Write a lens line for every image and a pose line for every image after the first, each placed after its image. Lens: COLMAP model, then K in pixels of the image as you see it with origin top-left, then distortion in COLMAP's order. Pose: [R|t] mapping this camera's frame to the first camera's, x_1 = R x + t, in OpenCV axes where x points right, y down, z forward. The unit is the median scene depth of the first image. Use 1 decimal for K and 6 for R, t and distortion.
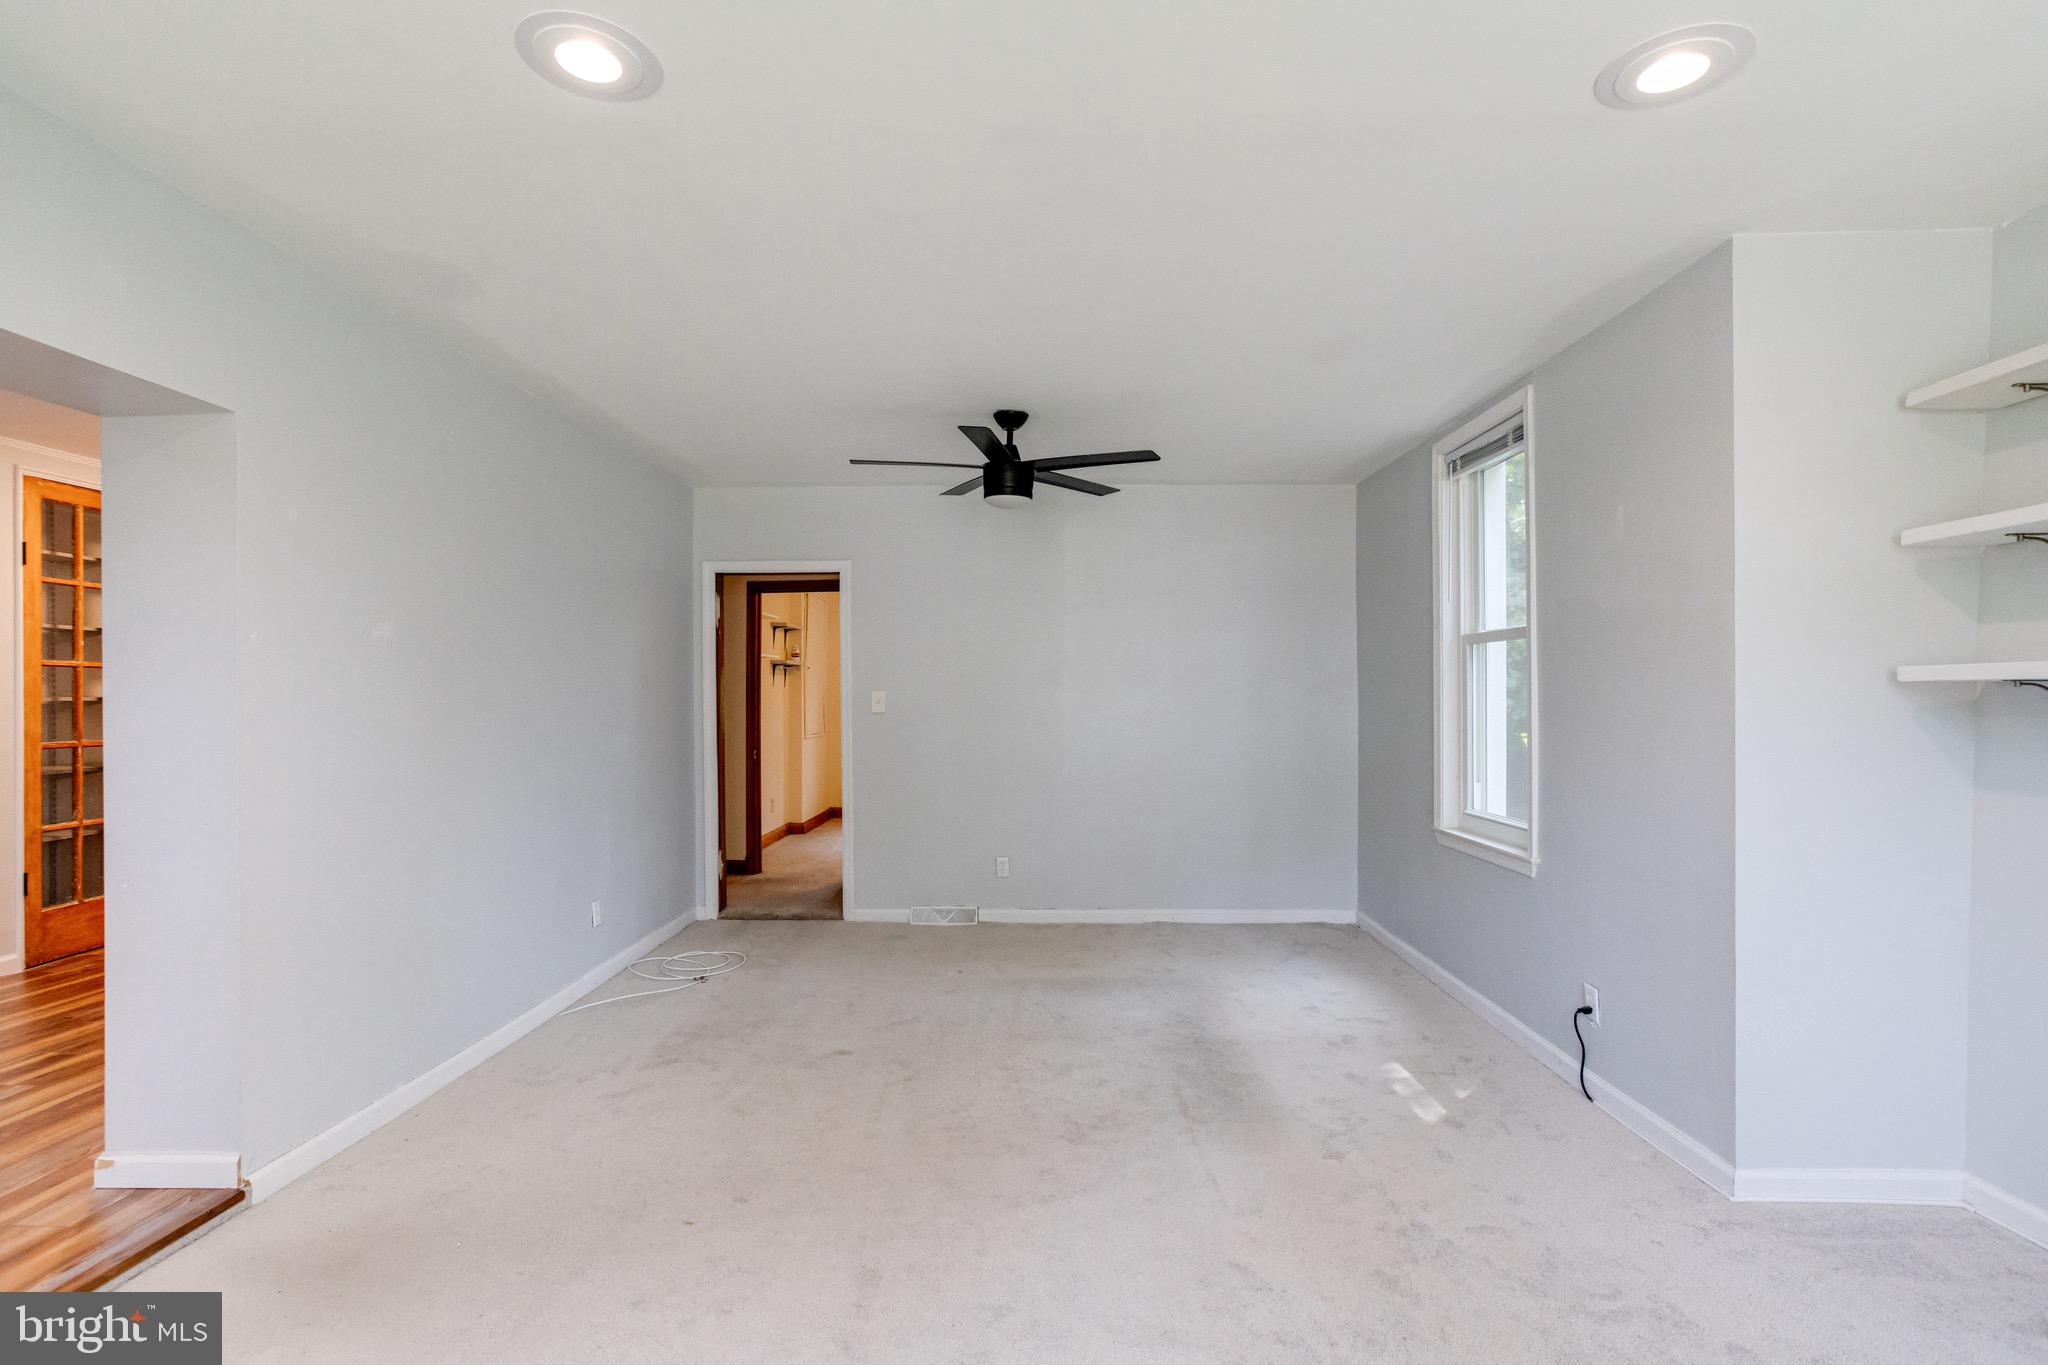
lens RADIAL K [[997.5, 0, 1021.2], [0, 997.5, 687.7], [0, 0, 1]] dist [-0.026862, 0.011387]
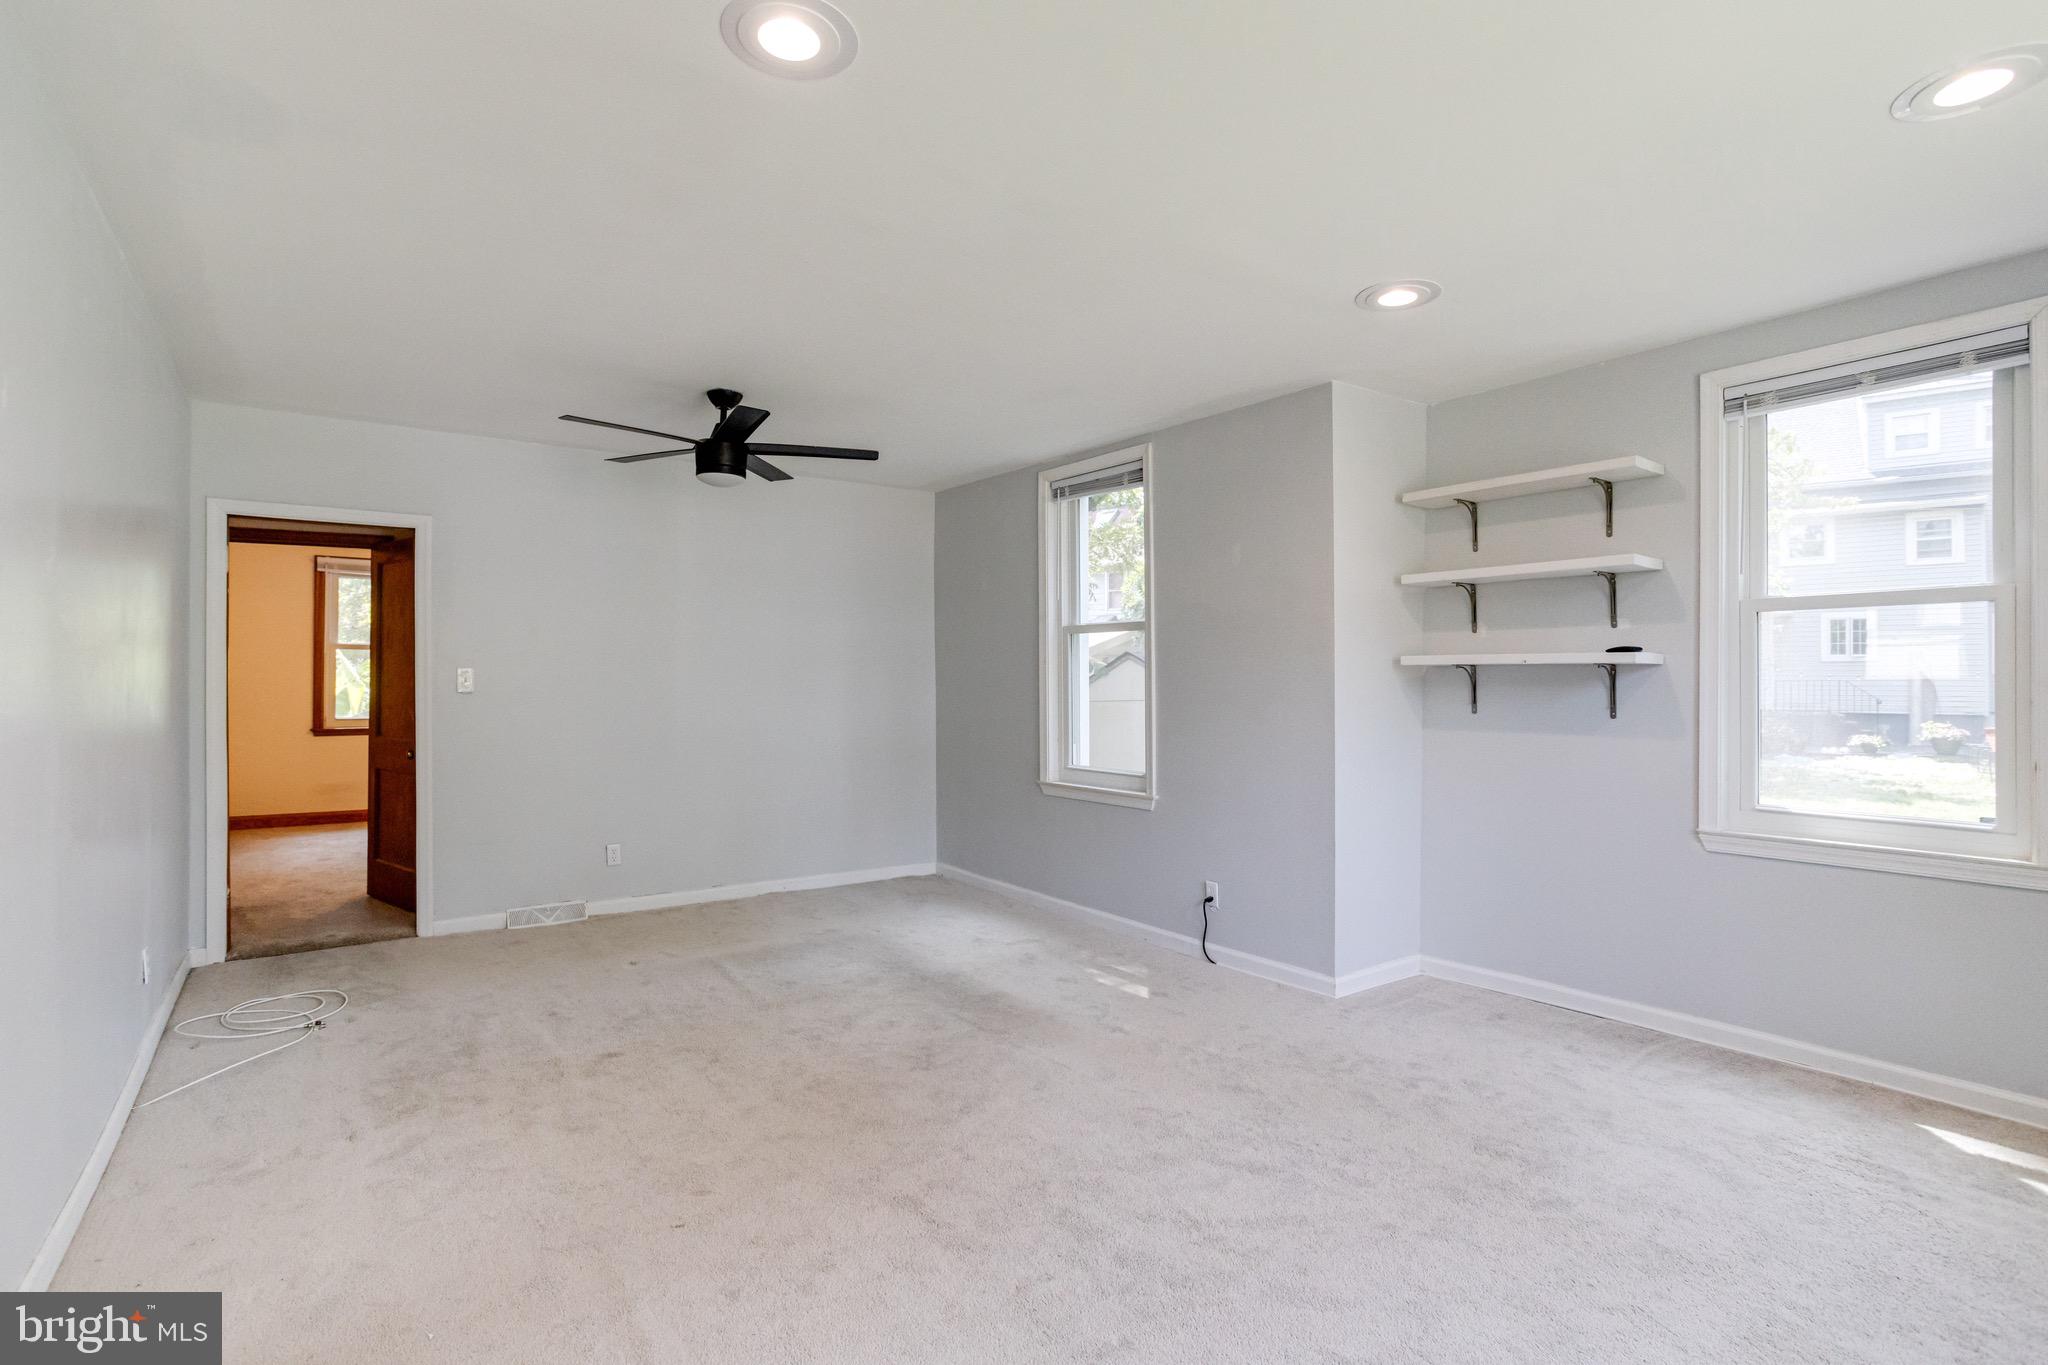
lens RADIAL K [[998.6, 0, 1011.2], [0, 998.6, 646.6], [0, 0, 1]] dist [-0.059219, 0.047175]
pose [[0.802137, 0.019969, 0.596806, -0.400304], [-0.006296, 0.999668, -0.024987, 0.005090], [-0.597107, 0.016285, 0.801996, 0.028799]]
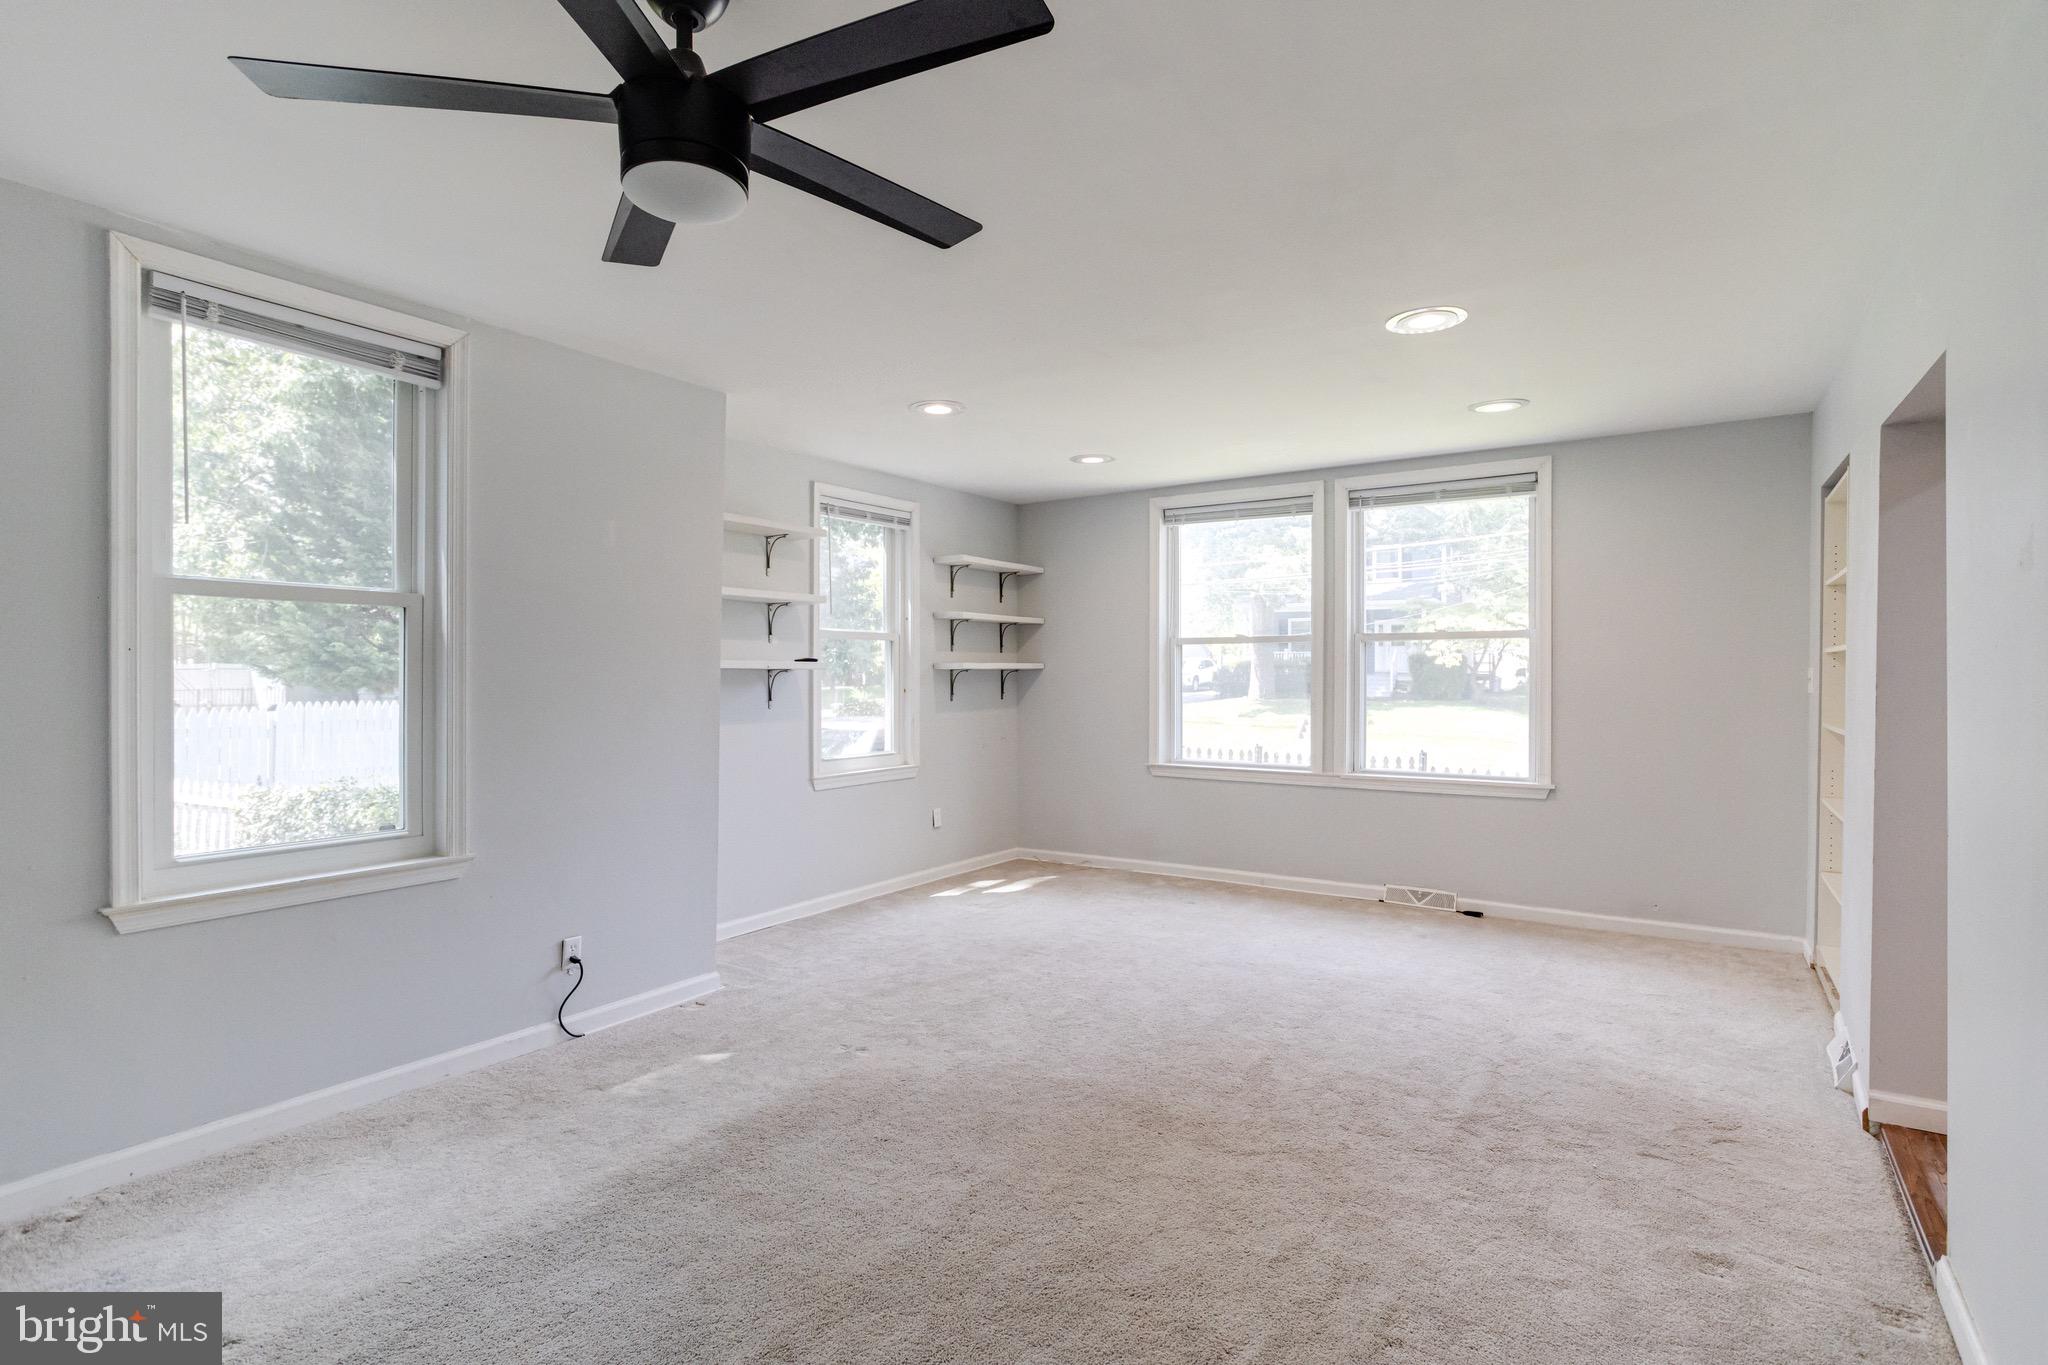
lens RADIAL K [[997.5, 0, 1021.2], [0, 997.5, 687.7], [0, 0, 1]] dist [-0.026862, 0.011387]
pose [[-0.837163, -0.002253, 0.546949, -0.366304], [0.000702, 0.999986, 0.005194, 0.012322], [-0.546953, 0.004732, -0.837150, 1.331768]]
